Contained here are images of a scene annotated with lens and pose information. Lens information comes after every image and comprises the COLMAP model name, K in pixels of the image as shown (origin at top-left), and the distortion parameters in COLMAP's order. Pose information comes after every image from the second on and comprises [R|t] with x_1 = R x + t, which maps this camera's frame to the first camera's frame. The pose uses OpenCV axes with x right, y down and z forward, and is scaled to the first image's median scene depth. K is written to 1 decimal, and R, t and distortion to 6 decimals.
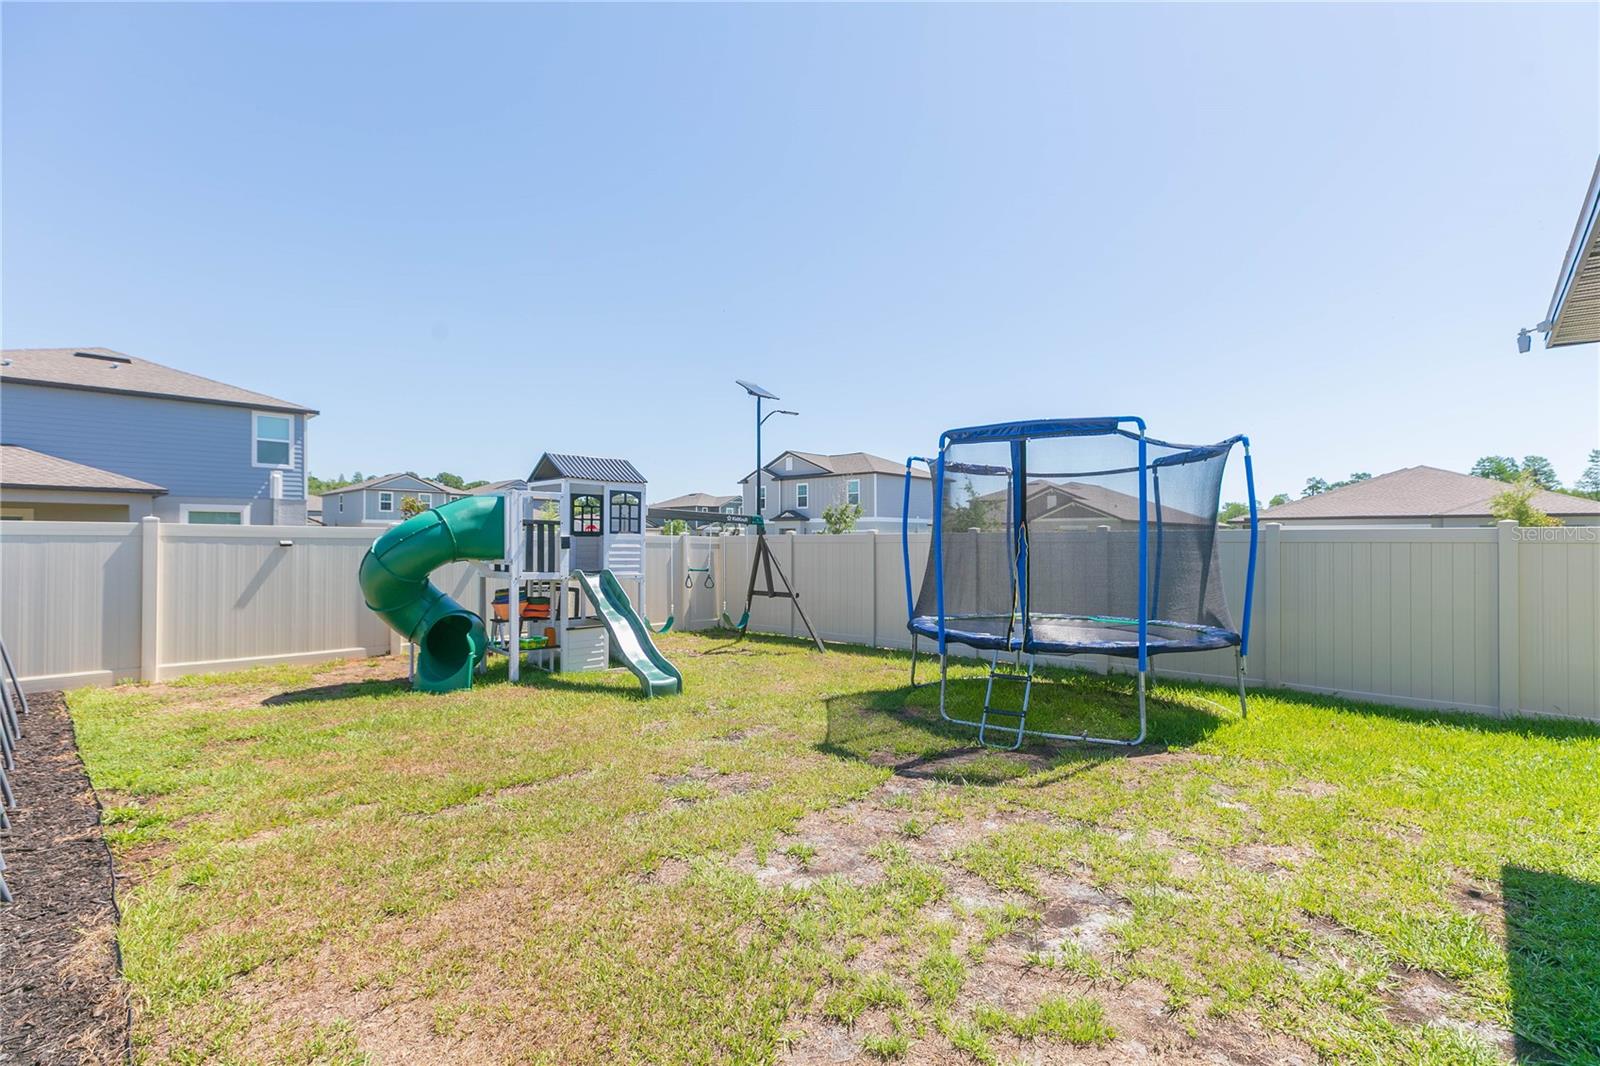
lens RADIAL K [[722.6, 0, 805.8], [0, 722.6, 536.4], [0, 0, 1]] dist [0.002351, -0.000278]
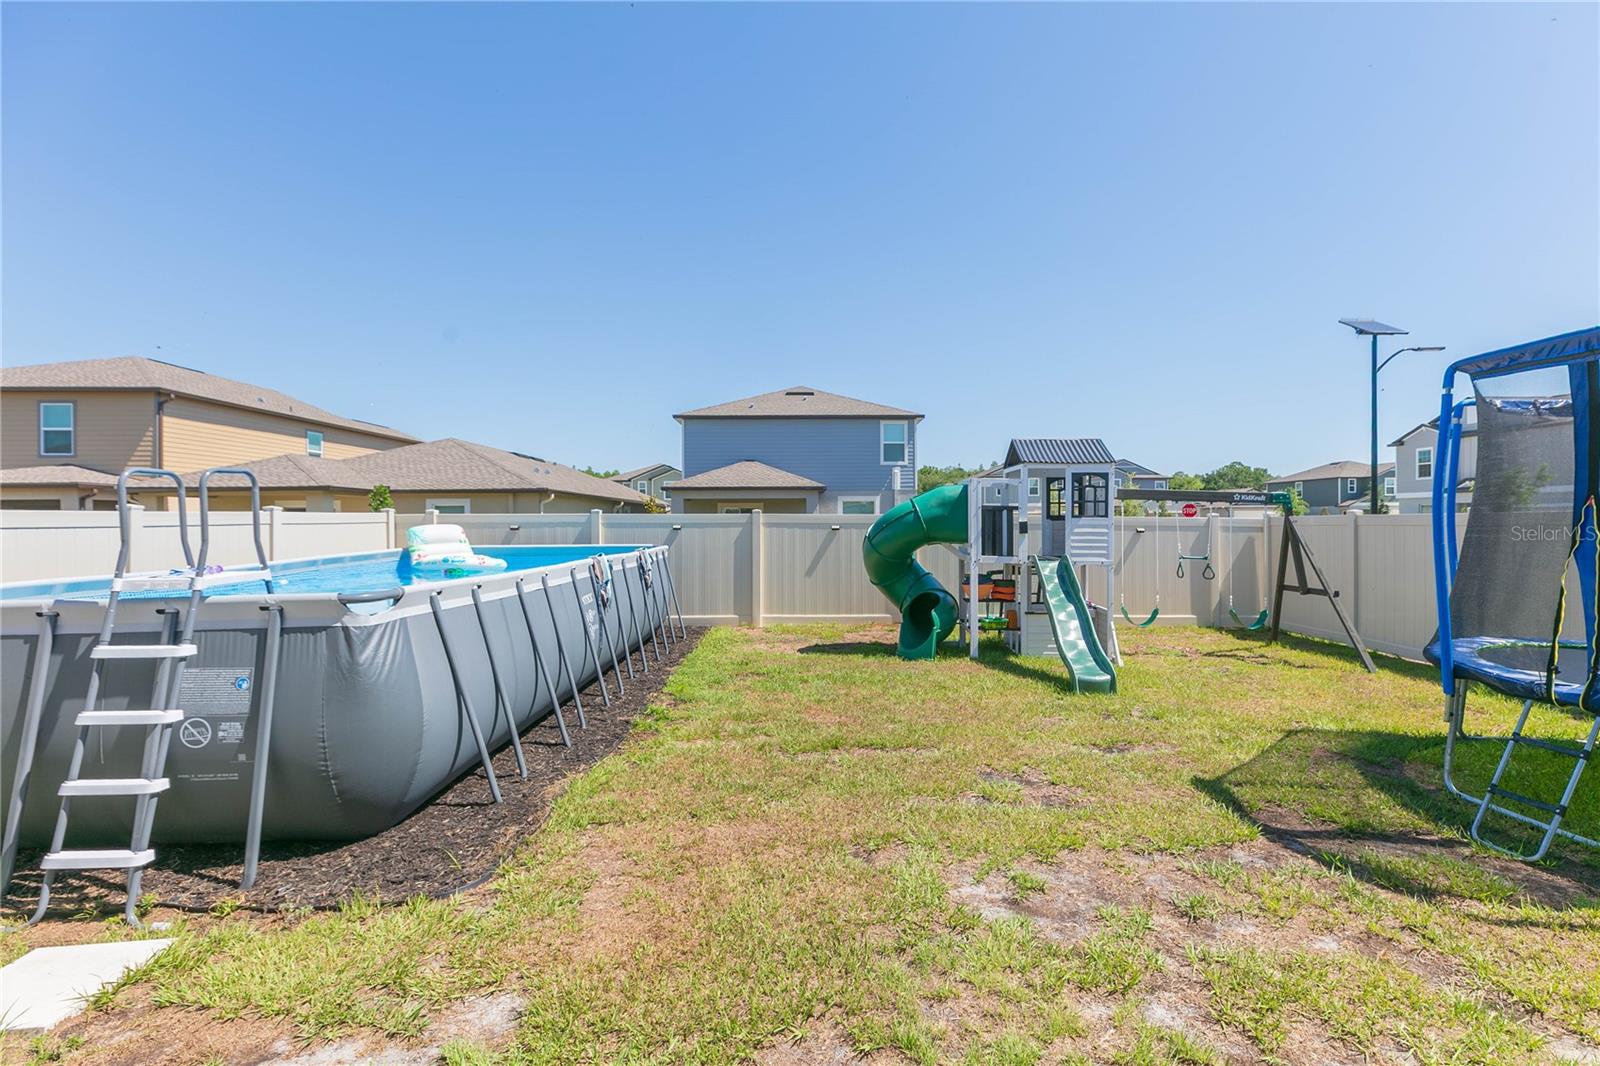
lens RADIAL K [[731.8, 0, 836.9], [0, 731.8, 531.3], [0, 0, 1]] dist [0.000280, -0.000863]
pose [[0.716421, 0.003071, -0.697661, 0.201370], [0.011207, 0.999811, 0.015909, -0.005310], [0.697578, -0.019216, 0.716251, 0.089552]]
